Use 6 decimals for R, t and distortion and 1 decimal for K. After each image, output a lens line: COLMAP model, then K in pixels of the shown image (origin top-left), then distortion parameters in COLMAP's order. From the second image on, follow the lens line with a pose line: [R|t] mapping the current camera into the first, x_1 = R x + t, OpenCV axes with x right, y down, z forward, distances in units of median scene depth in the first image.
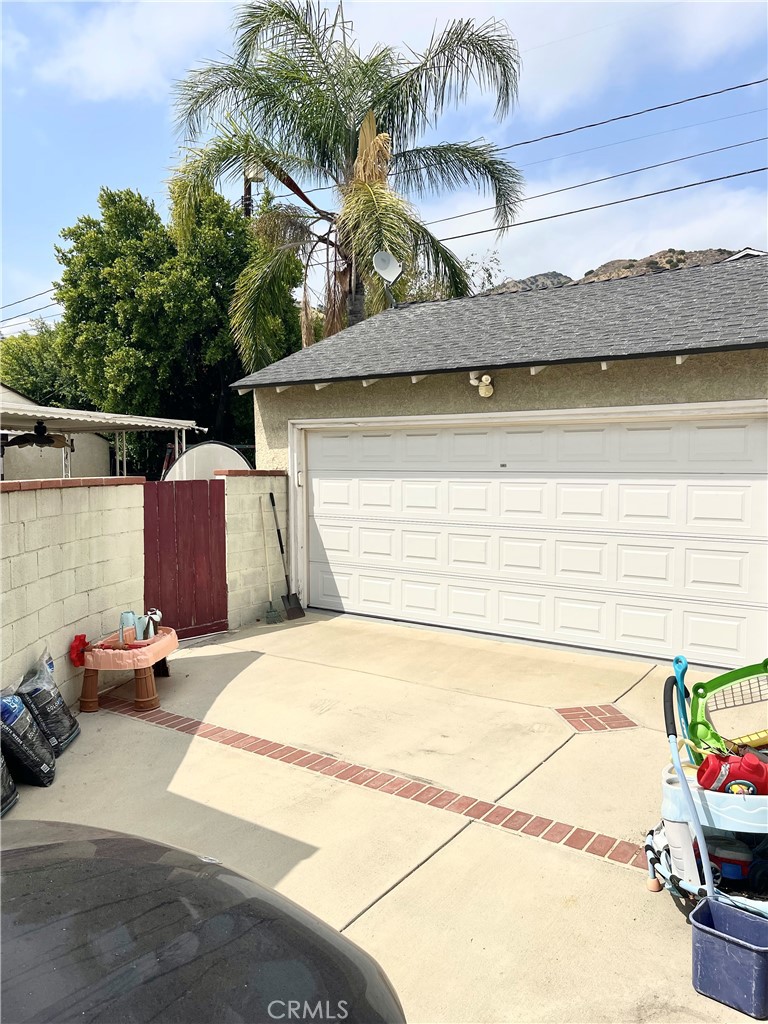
lens RADIAL K [[733.2, 0, 384.4], [0, 733.2, 509.0], [0, 0, 1]] dist [-0.004959, -0.000379]
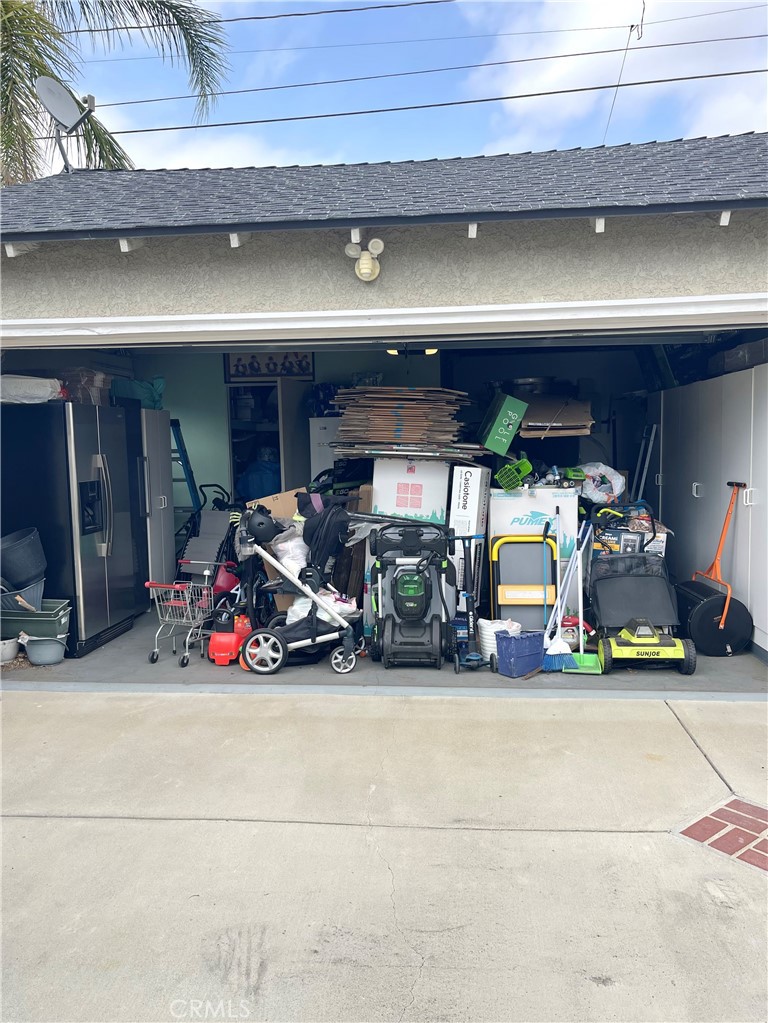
lens RADIAL K [[801.8, 0, 384.2], [0, 801.8, 519.0], [0, 0, 1]] dist [0.014468, -0.001351]
pose [[0.875796, -0.060036, 0.478933, -0.187592], [0.046942, 0.998125, 0.039278, 0.011445], [-0.480393, -0.011918, 0.876972, 0.506472]]
